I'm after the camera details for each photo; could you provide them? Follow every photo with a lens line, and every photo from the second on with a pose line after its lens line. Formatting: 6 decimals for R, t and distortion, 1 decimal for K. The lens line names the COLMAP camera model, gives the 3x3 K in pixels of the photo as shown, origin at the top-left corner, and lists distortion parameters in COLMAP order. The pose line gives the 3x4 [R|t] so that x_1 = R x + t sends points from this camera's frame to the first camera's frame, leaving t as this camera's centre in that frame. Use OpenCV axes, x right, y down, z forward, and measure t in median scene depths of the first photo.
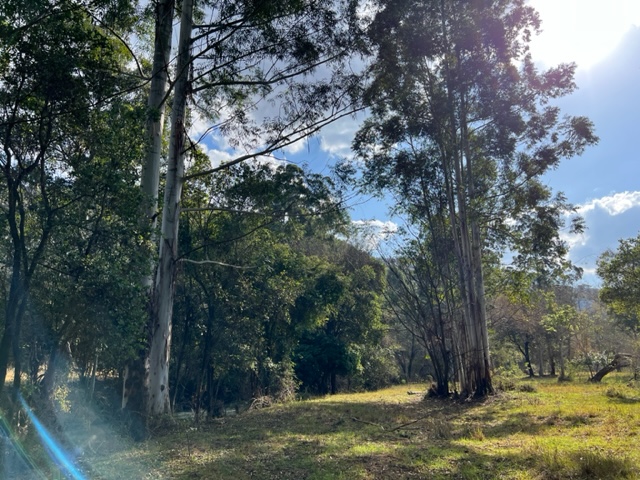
lens RADIAL K [[496.3, 0, 319.9], [0, 496.3, 234.0], [0, 0, 1]] dist [0.059686, -0.082295]
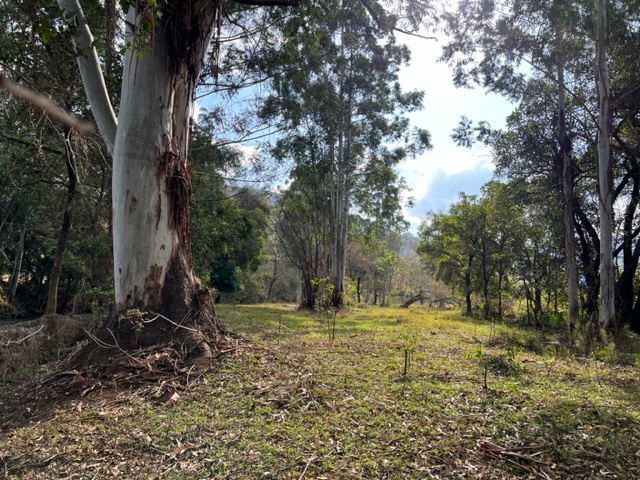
lens RADIAL K [[497.1, 0, 320.0], [0, 497.1, 240.0], [0, 0, 1]] dist [0.058282, -0.075594]
pose [[0.948256, 0.095342, 0.302853, -0.172092], [-0.140537, 0.981359, 0.131089, -0.061108], [-0.284709, -0.166868, 0.943979, -0.327058]]
